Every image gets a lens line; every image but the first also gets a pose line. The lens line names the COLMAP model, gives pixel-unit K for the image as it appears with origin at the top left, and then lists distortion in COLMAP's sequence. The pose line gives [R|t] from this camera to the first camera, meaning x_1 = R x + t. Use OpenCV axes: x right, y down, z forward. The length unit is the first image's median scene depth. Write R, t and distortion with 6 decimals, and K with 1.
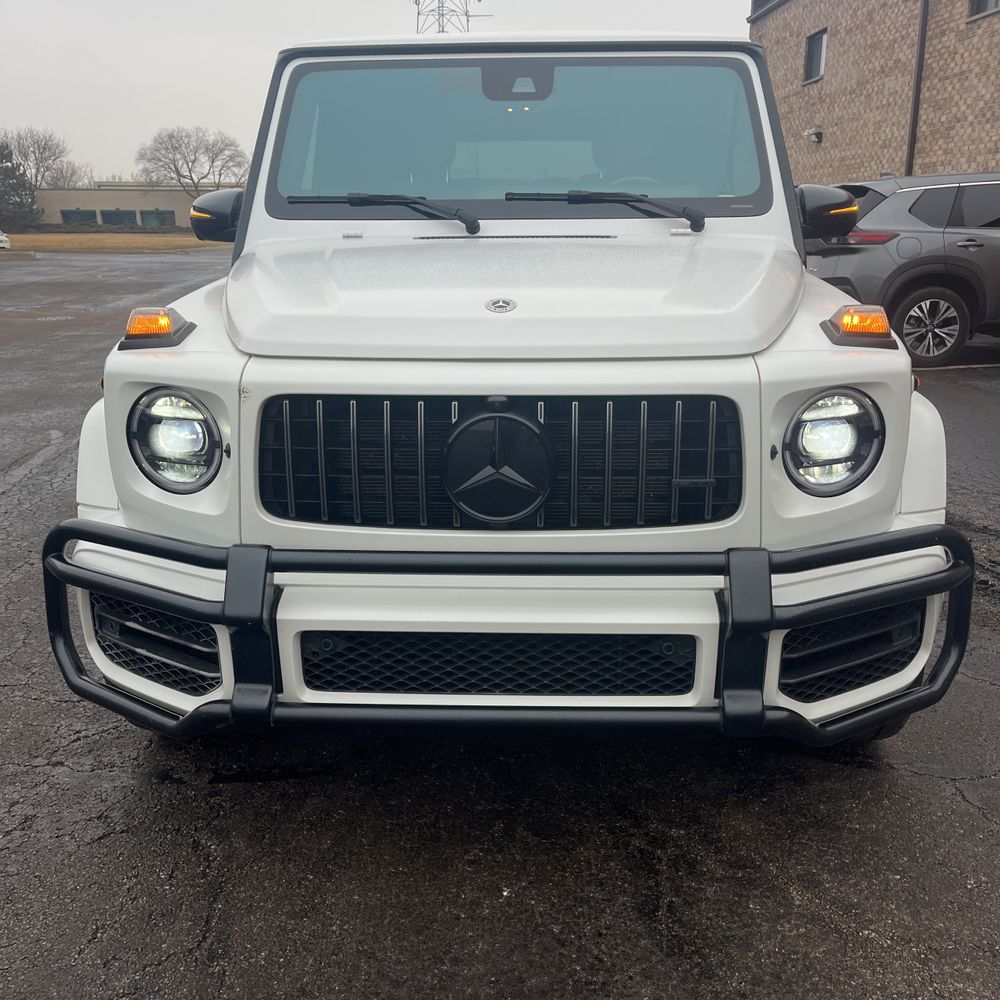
lens RADIAL K [[1012.1, 0, 500.3], [0, 1012.1, 508.9], [0, 0, 1]] dist [0.016809, 0.000000]
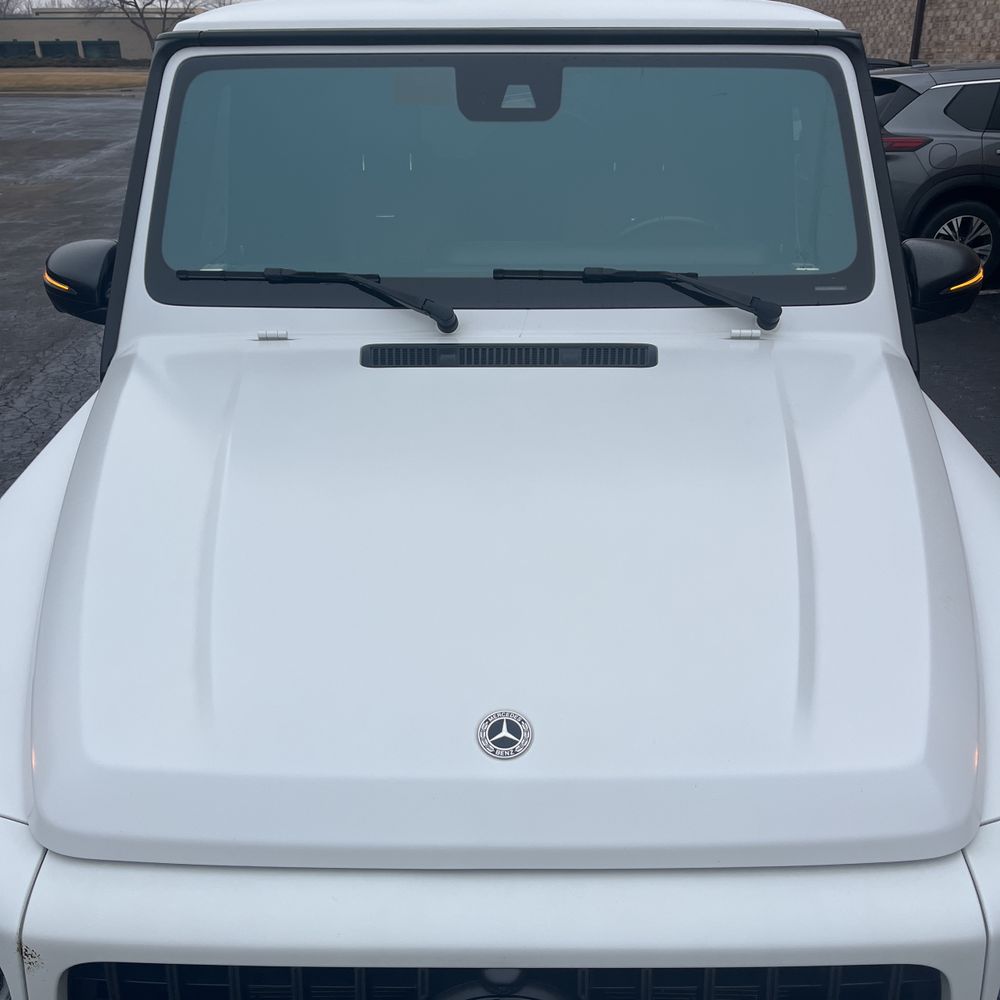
lens RADIAL K [[1012.1, 0, 499.8], [0, 1012.1, 491.0], [0, 0, 1]] dist [0.016809, 0.000000]
pose [[0.999625, -0.007420, 0.026372, -0.003448], [0.003783, 0.990785, 0.135392, -0.090109], [-0.027133, -0.135242, 0.990441, 0.103591]]
